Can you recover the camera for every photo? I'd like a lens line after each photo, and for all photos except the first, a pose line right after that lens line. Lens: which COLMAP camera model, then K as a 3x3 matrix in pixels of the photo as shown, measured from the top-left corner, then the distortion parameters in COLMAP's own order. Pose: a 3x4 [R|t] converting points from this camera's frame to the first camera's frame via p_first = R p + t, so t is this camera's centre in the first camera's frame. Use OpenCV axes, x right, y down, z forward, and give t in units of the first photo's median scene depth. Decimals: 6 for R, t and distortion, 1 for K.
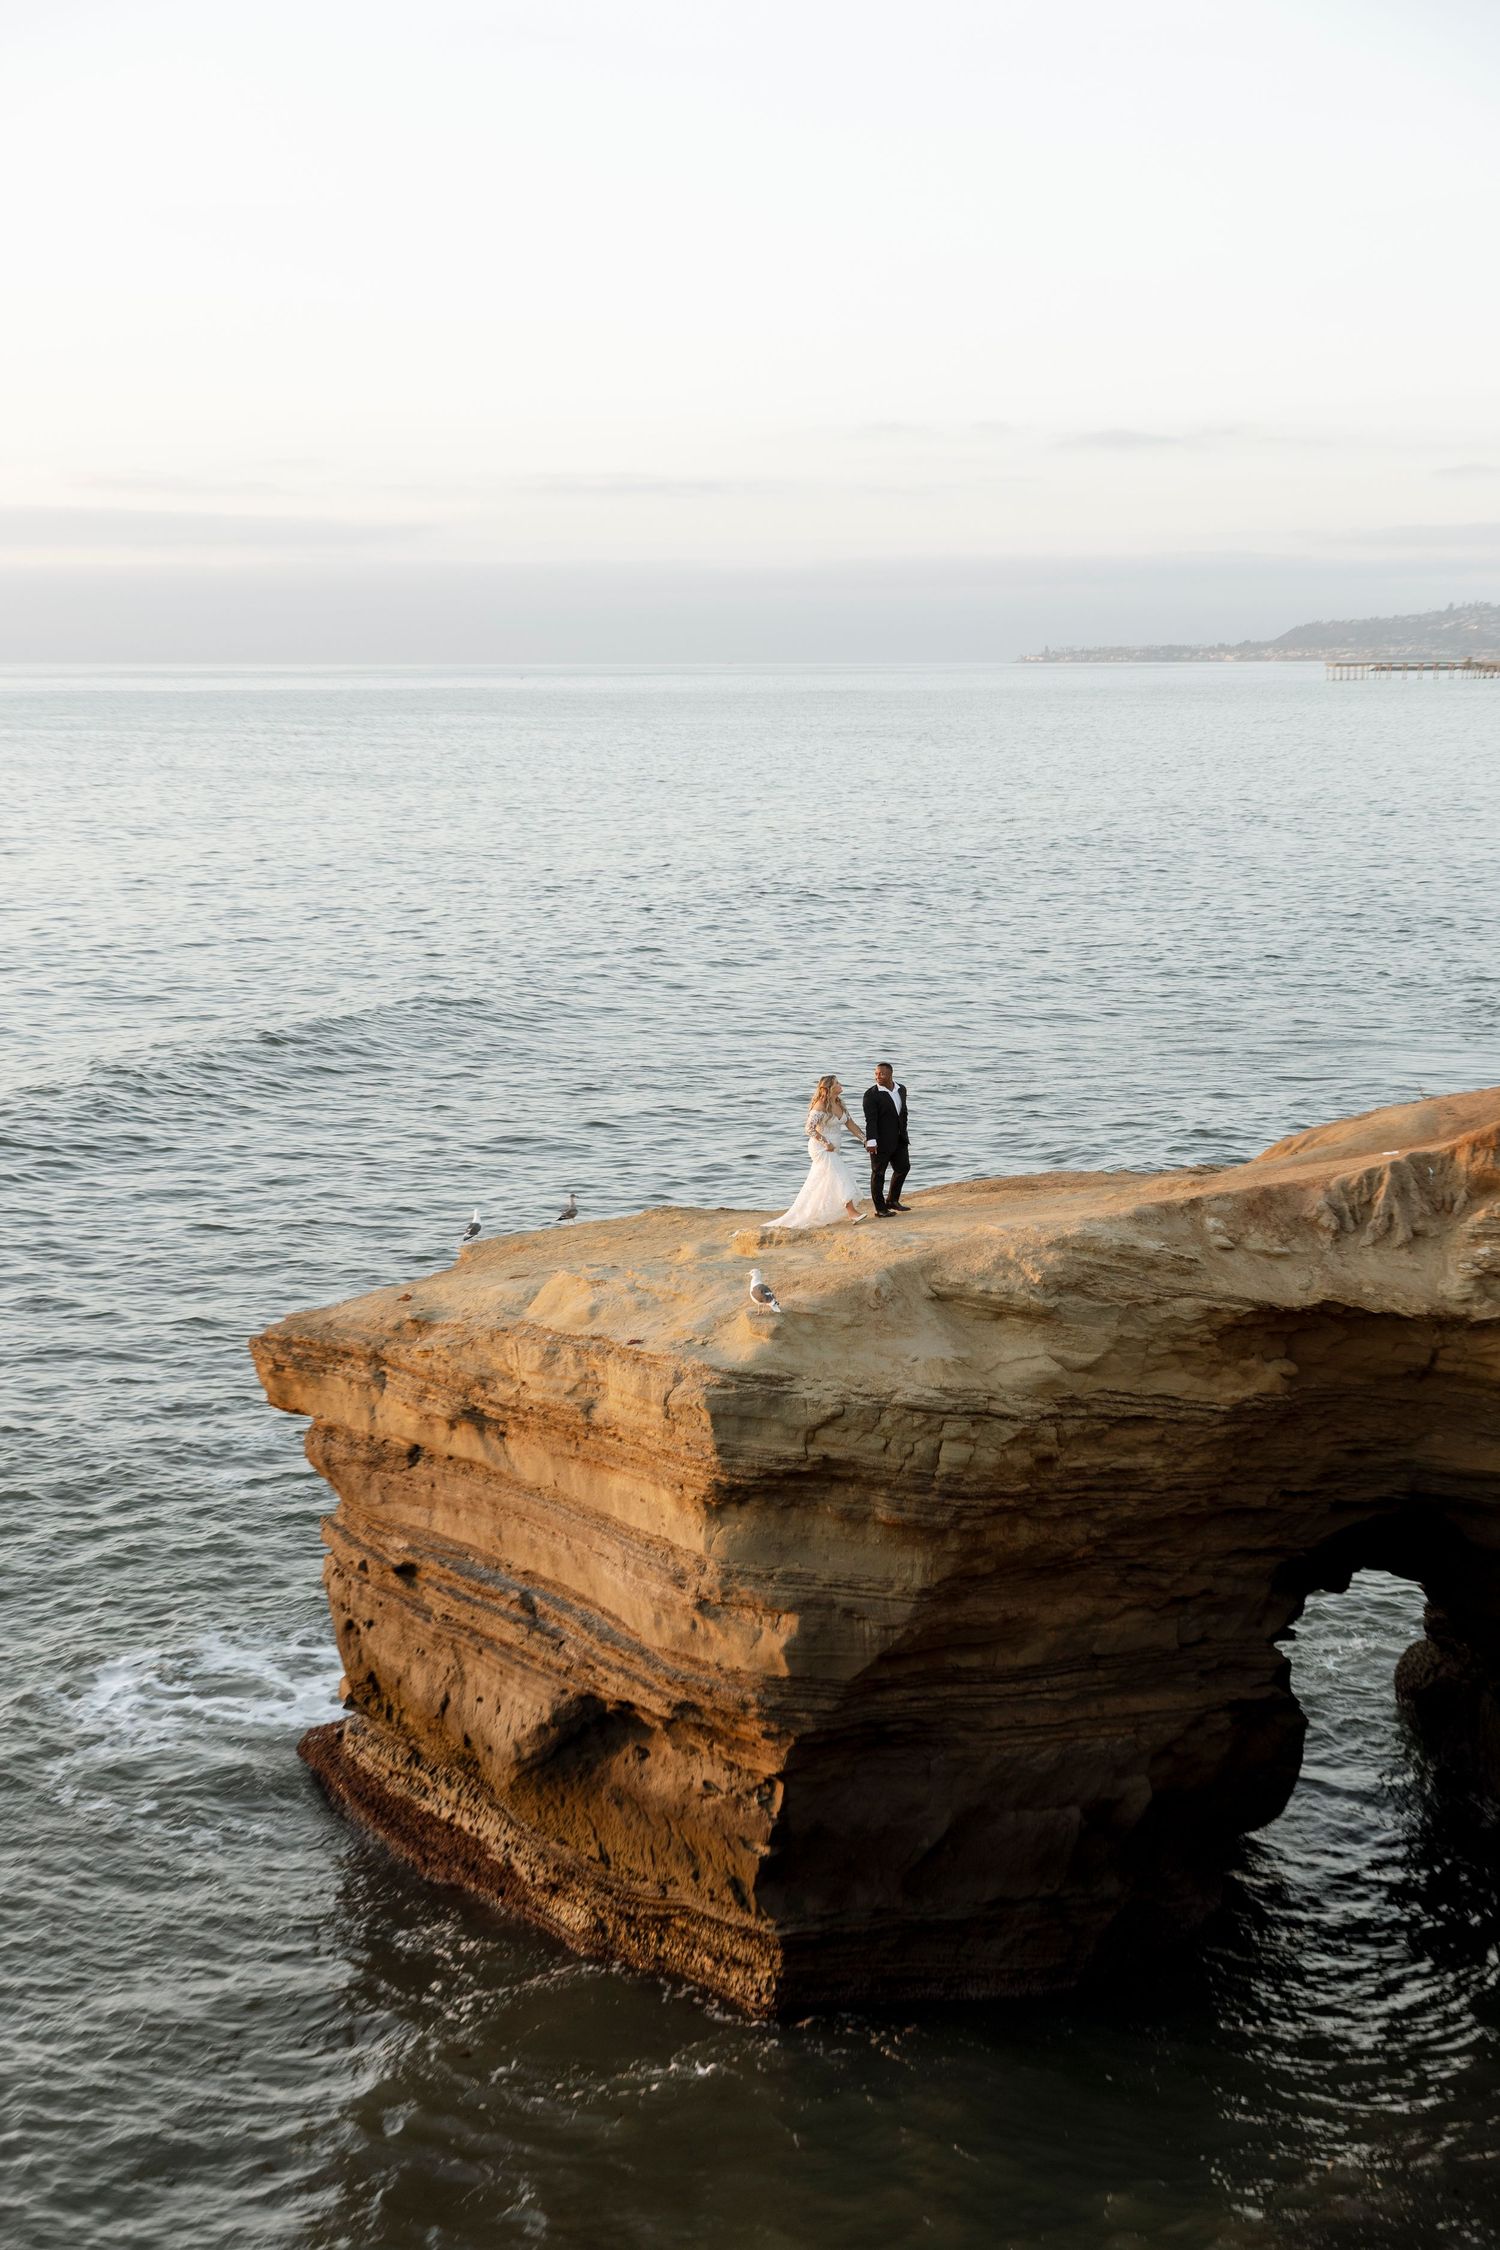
lens RADIAL K [[3271.6, 0, 754.8], [0, 3271.6, 1127.6], [0, 0, 1]] dist [0.093276, 0.000000]
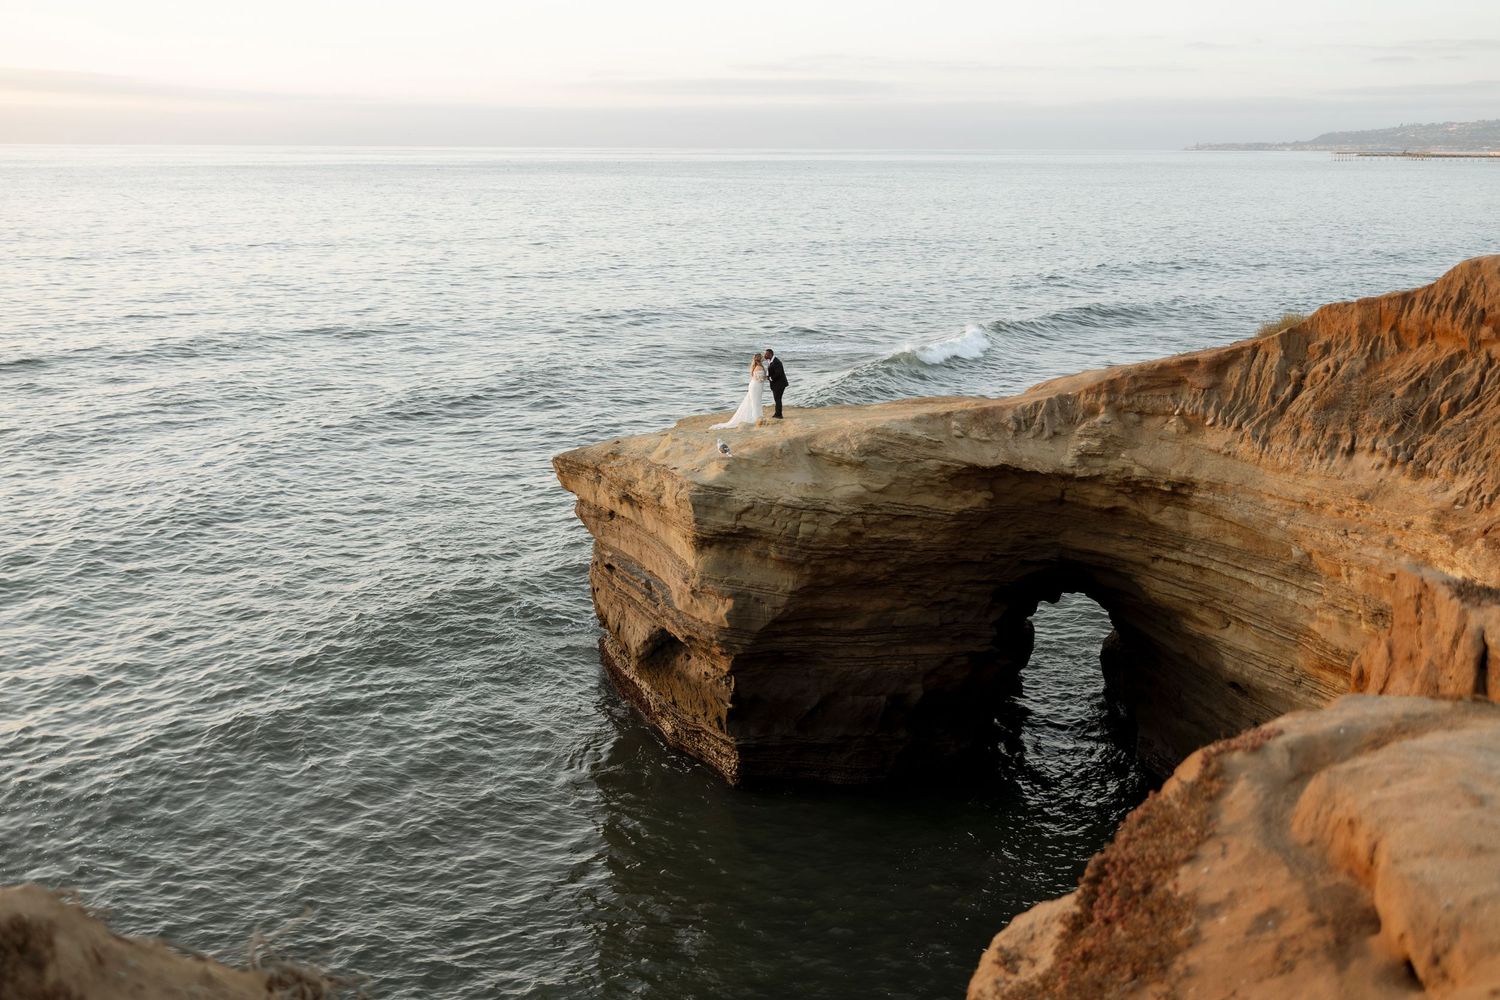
lens RADIAL K [[1486.5, 0, 752.1], [0, 1486.5, 458.1], [0, 0, 1]] dist [-0.006383, 0.000000]
pose [[0.982179, 0.045812, -0.182280, 0.187980], [-0.034056, 0.997164, 0.067109, -0.008256], [0.184838, -0.059706, 0.980954, 0.054142]]
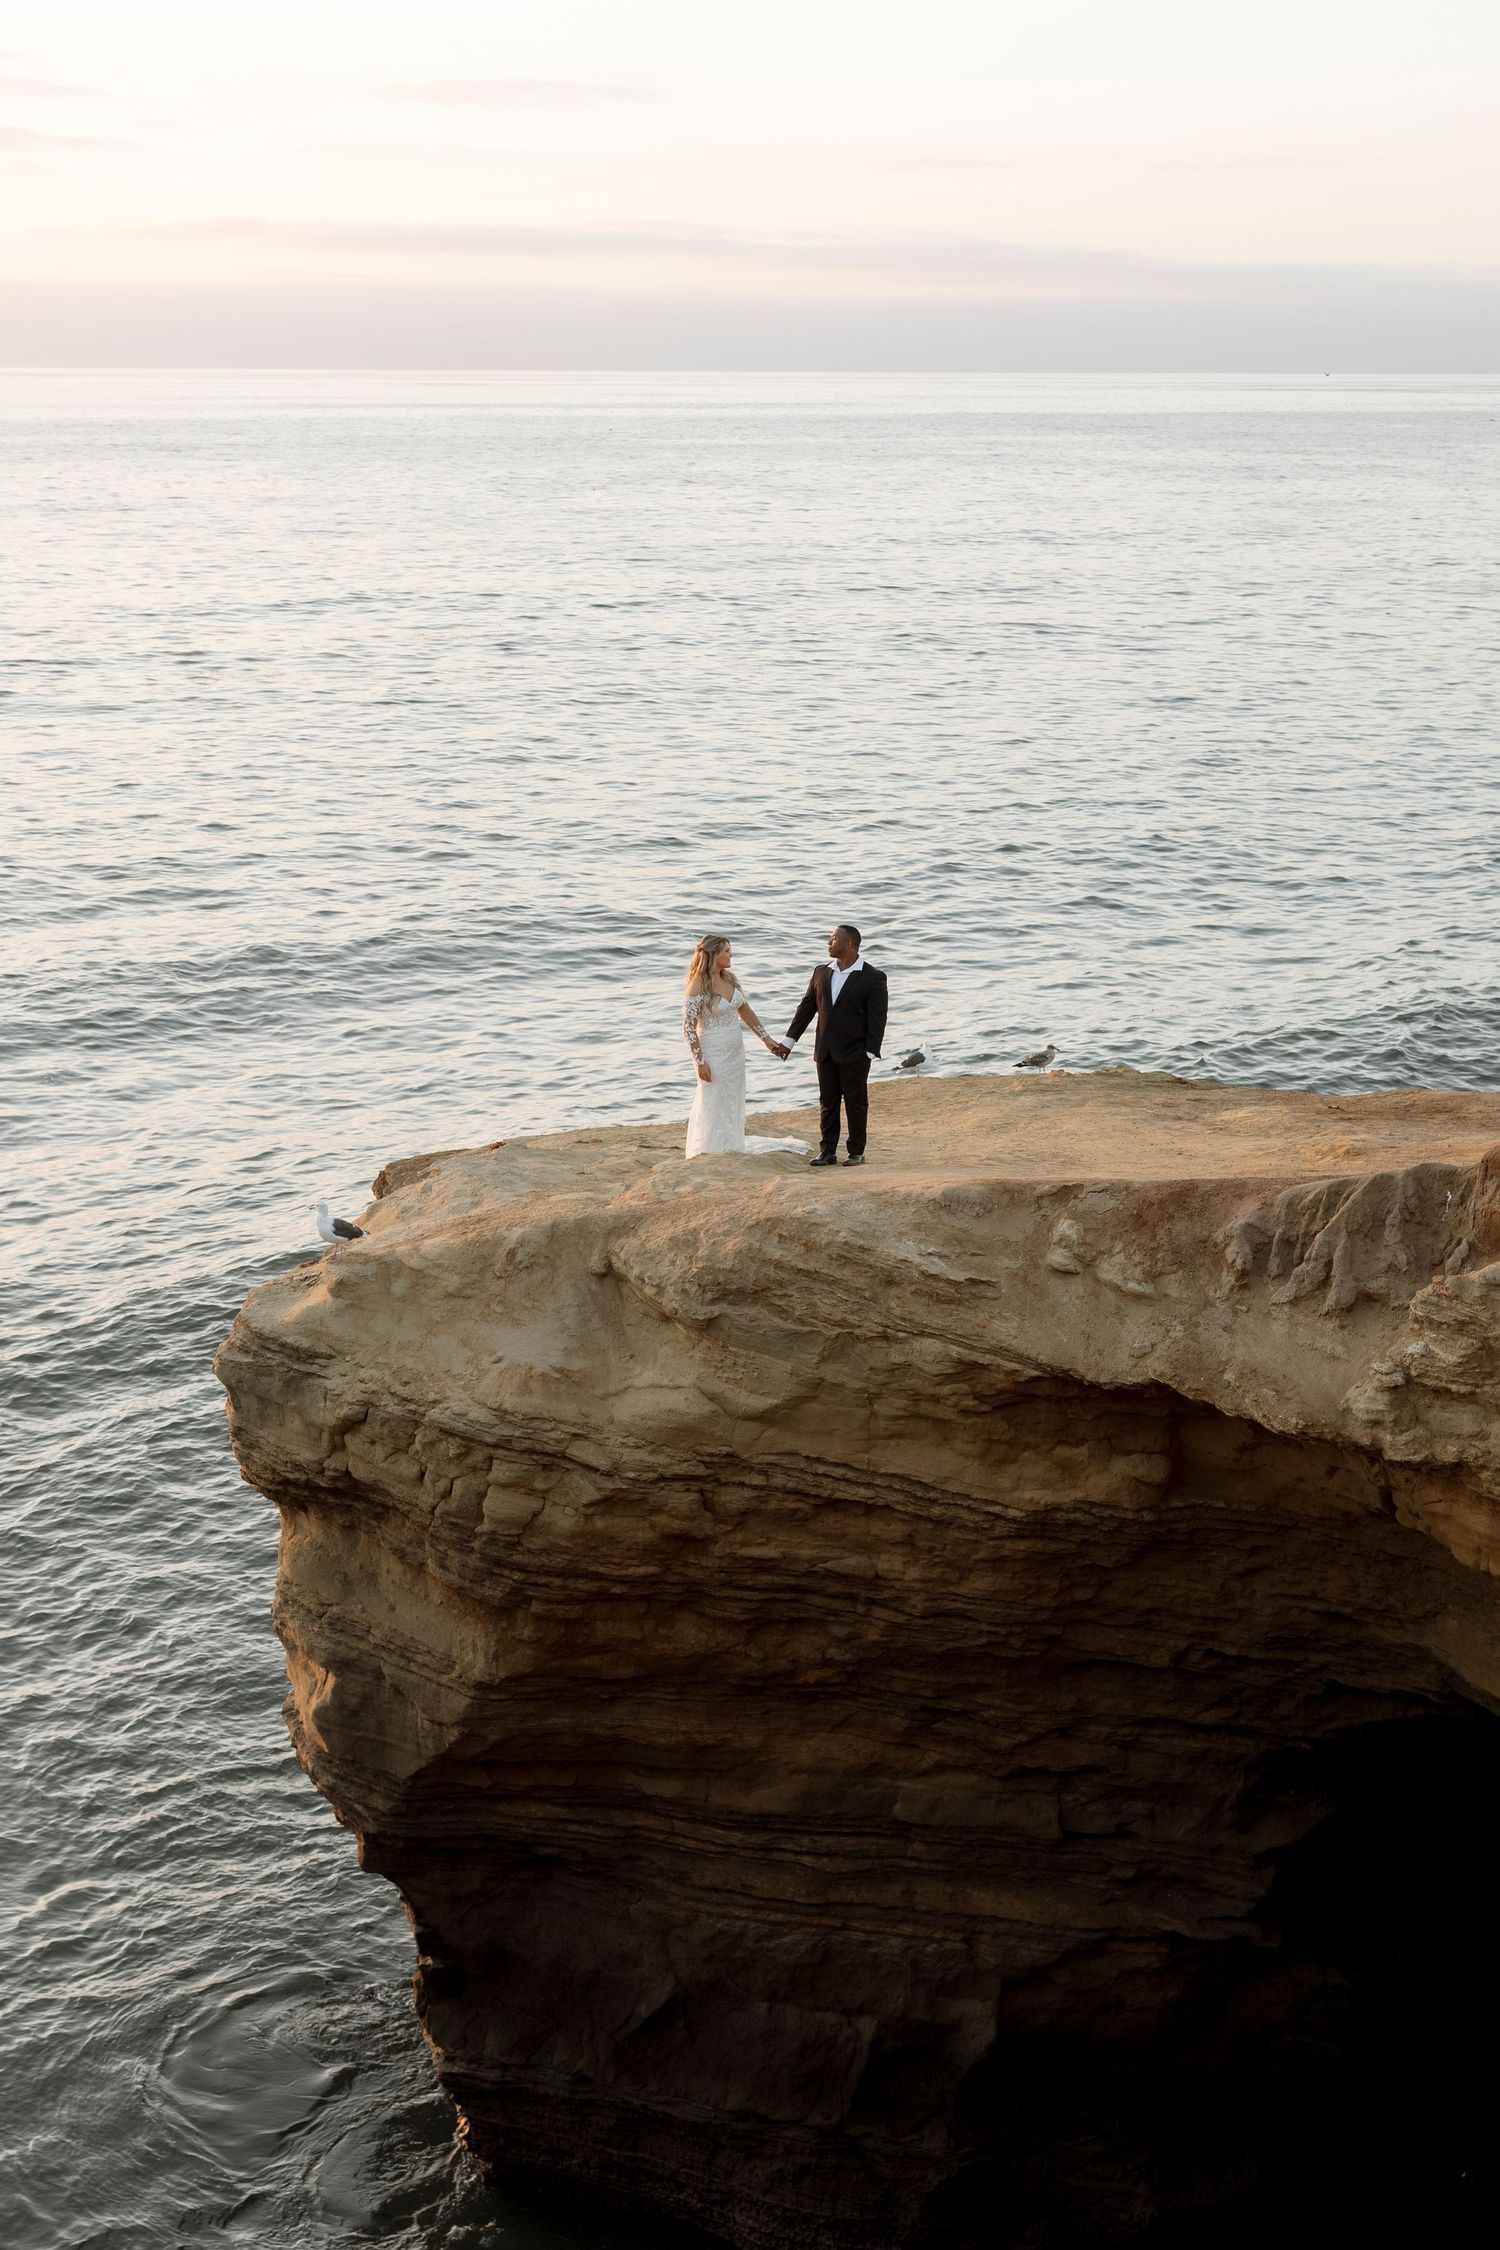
lens RADIAL K [[3096.9, 0, 747.9], [0, 3096.9, 1123.5], [0, 0, 1]] dist [0.007871, 0.000000]
pose [[0.815364, 0.141185, -0.561469, 0.431745], [-0.088729, 0.988826, 0.119794, -0.059053], [0.572108, -0.047857, 0.818781, 0.472542]]
